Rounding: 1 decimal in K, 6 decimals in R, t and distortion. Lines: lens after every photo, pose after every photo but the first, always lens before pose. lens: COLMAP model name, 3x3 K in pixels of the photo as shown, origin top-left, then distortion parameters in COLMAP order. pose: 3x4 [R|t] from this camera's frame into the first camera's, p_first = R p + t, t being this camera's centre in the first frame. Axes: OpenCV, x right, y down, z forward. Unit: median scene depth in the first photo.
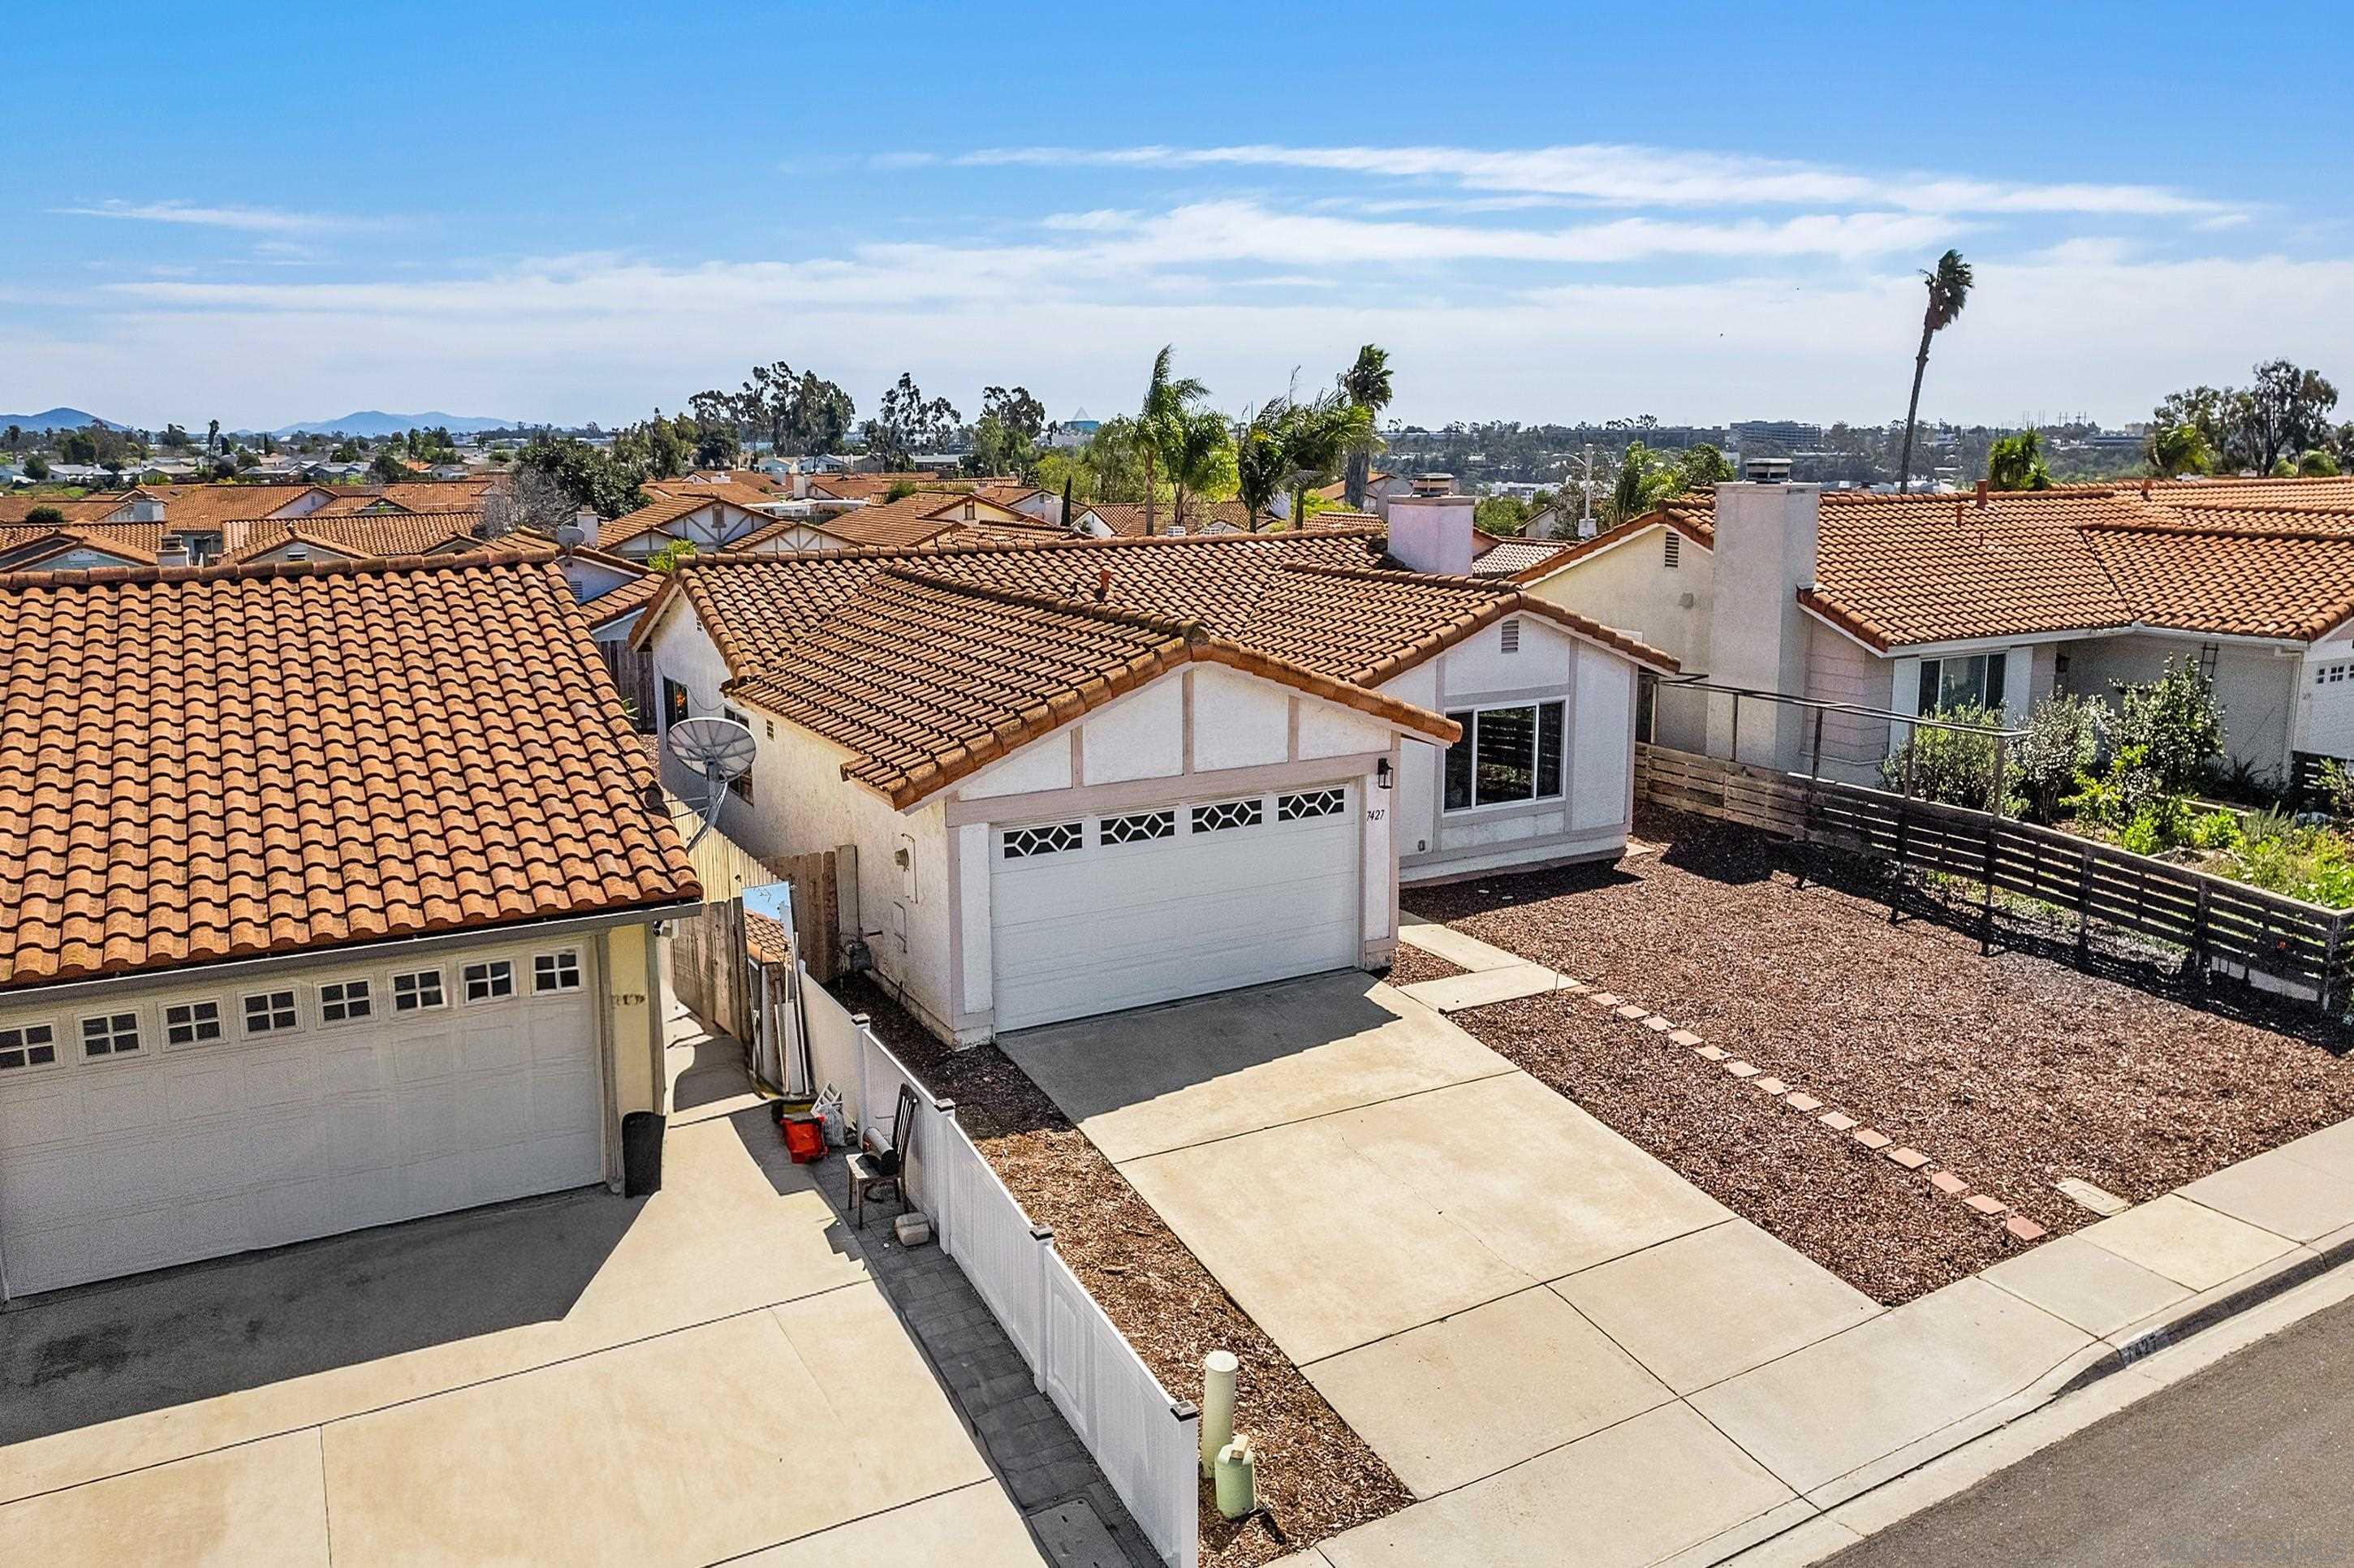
lens RADIAL K [[1787.9, 0, 1196.8], [0, 1787.9, 728.0], [0, 0, 1]] dist [-0.069304, 0.055655]
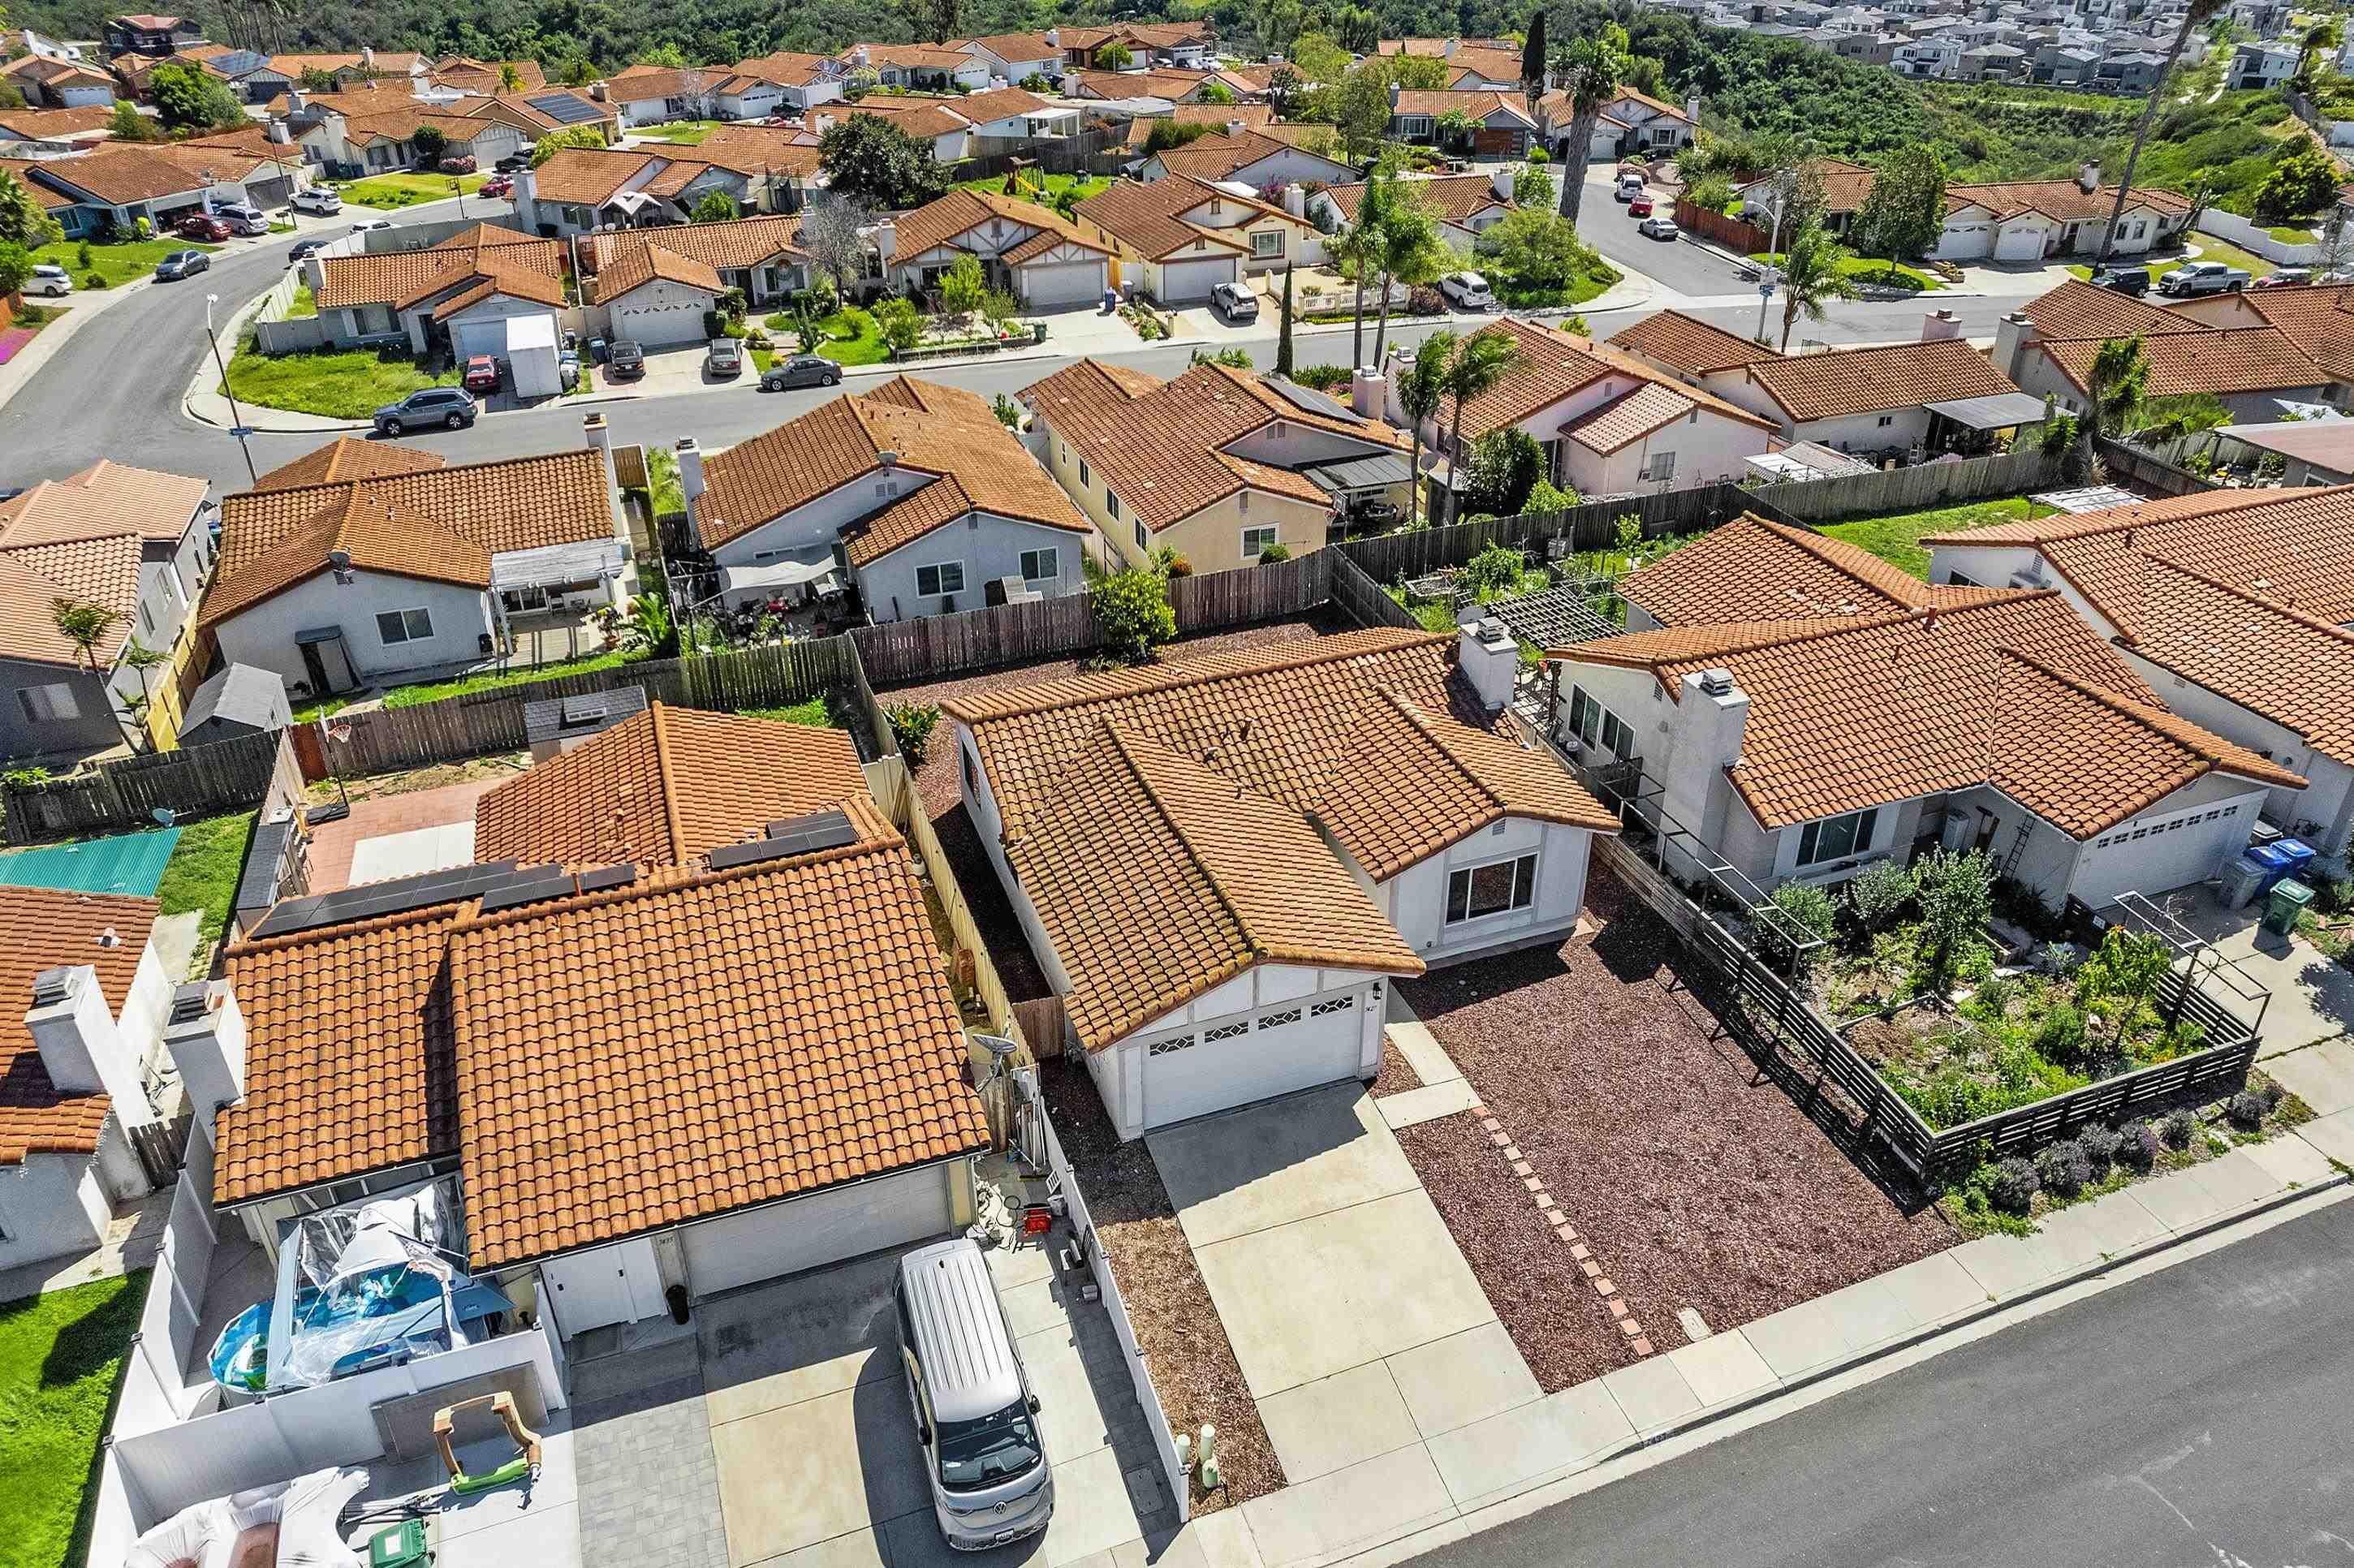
lens RADIAL K [[1608.6, 0, 1172.2], [0, 1608.6, 767.9], [0, 0, 1]] dist [-0.071434, 0.054206]
pose [[0.983948, 0.076977, -0.161000, 0.159901], [-0.016932, 0.938383, 0.345181, -0.789044], [0.177651, -0.336914, 0.924624, -0.441161]]
